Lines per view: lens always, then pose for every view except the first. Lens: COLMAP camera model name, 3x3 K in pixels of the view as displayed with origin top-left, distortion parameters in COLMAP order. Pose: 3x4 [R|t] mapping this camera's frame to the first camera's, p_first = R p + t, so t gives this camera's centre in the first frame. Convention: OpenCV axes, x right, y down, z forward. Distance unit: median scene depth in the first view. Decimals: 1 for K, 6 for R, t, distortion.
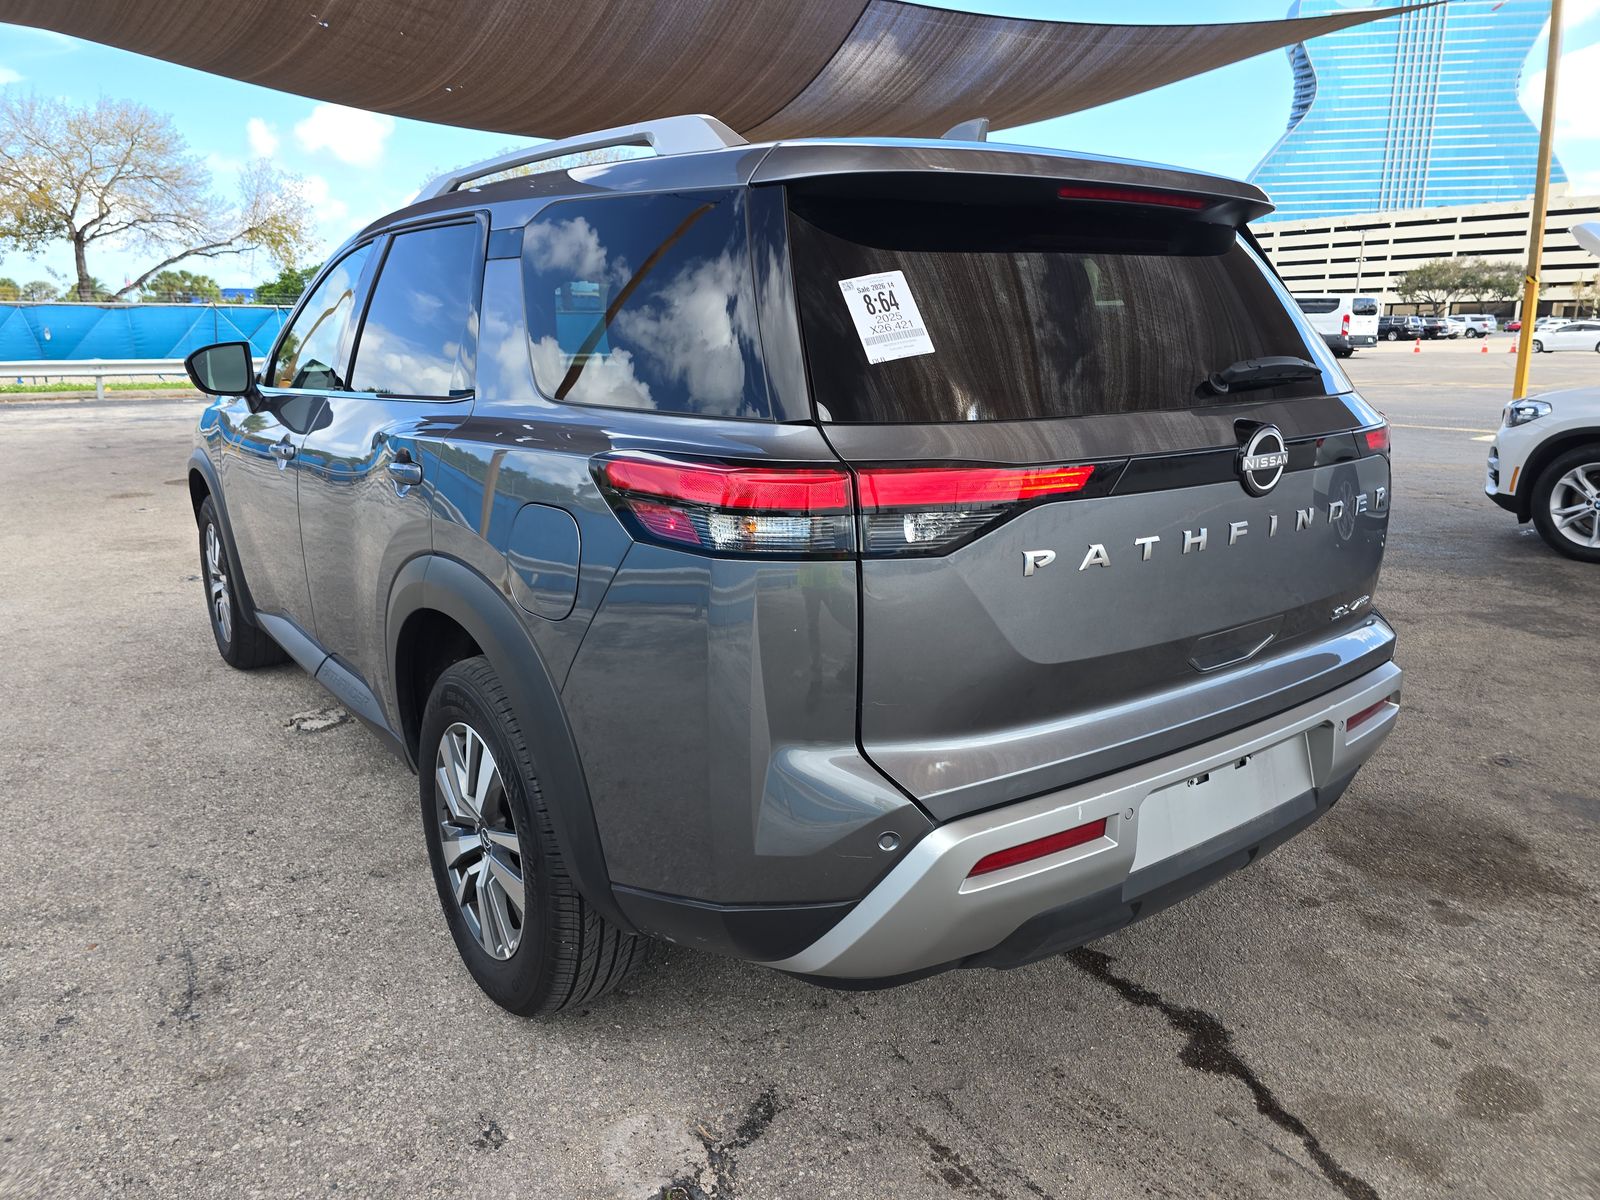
lens RADIAL K [[1073.8, 0, 801.0], [0, 1073.8, 639.4], [0, 0, 1]] dist [0.062085, 0.002128]
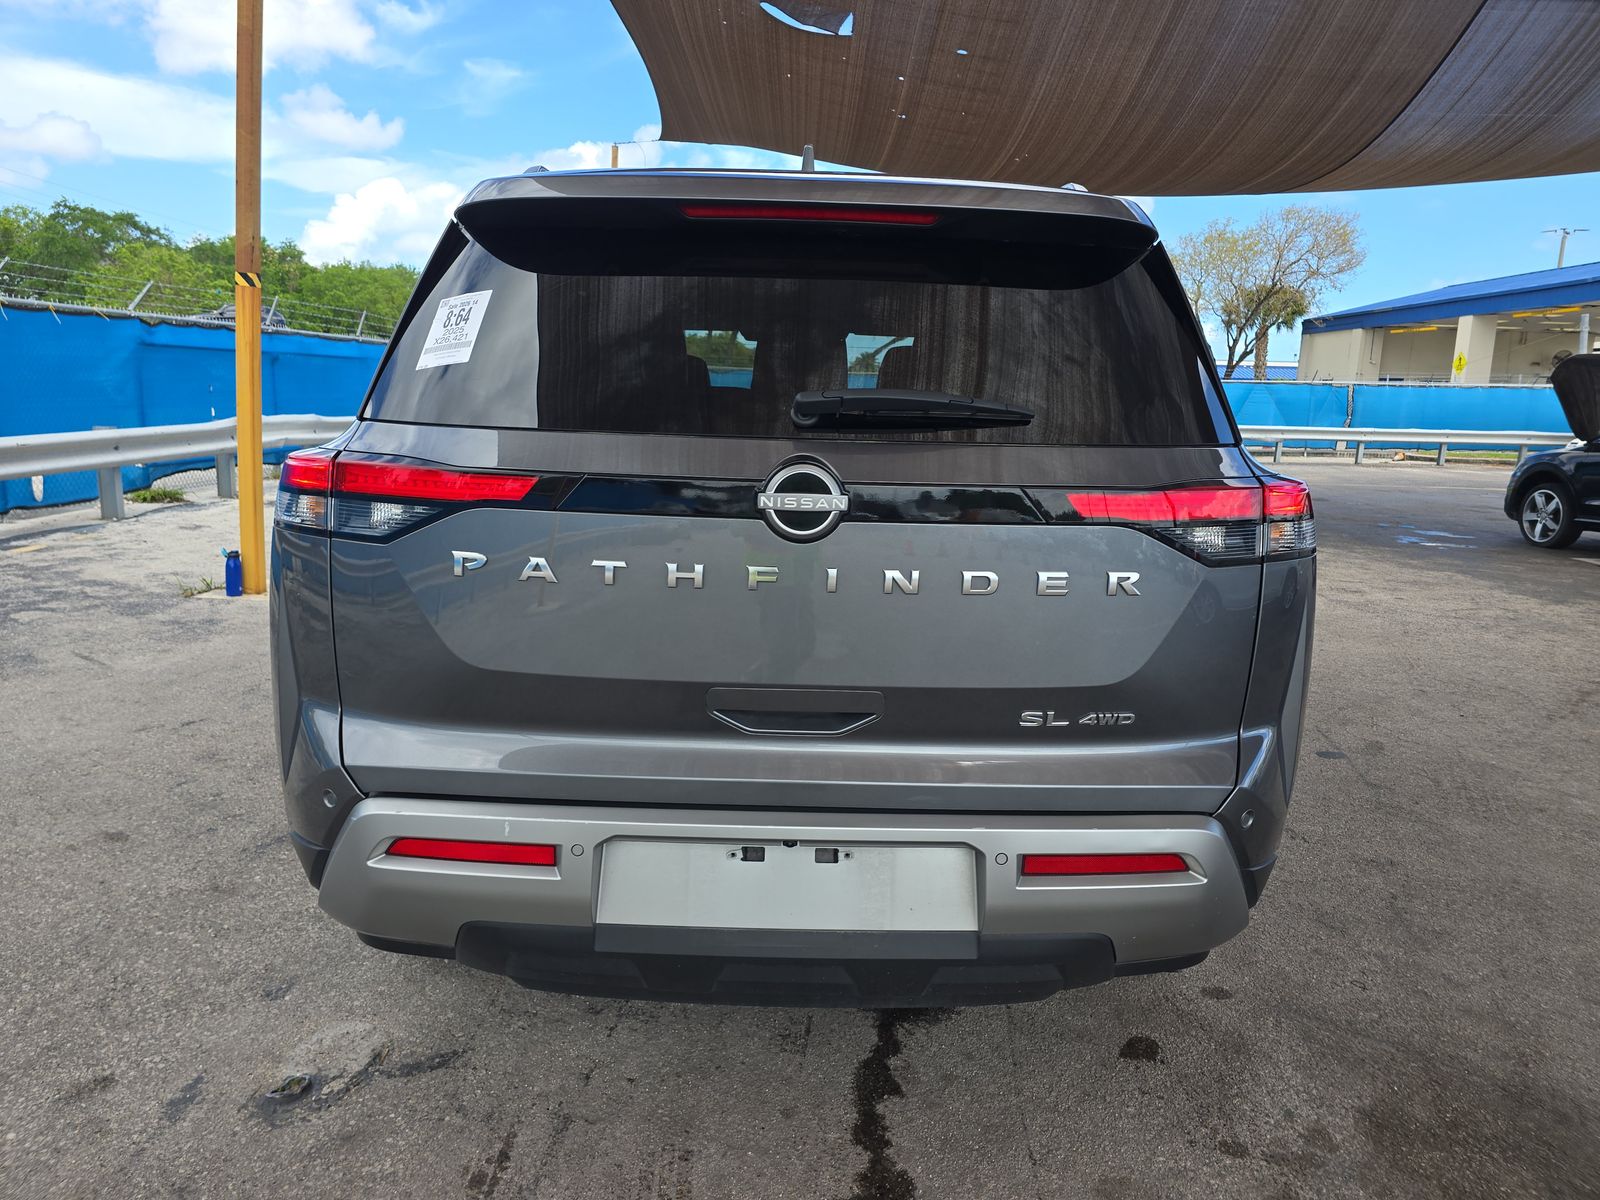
lens RADIAL K [[1103.6, 0, 799.2], [0, 1103.6, 641.7], [0, 0, 1]] dist [0.110301, -0.113827]
pose [[0.790268, 0.155177, -0.592788, 0.533852], [-0.190477, 0.981687, 0.003049, -0.030358], [0.582405, 0.110503, 0.805353, 0.164622]]
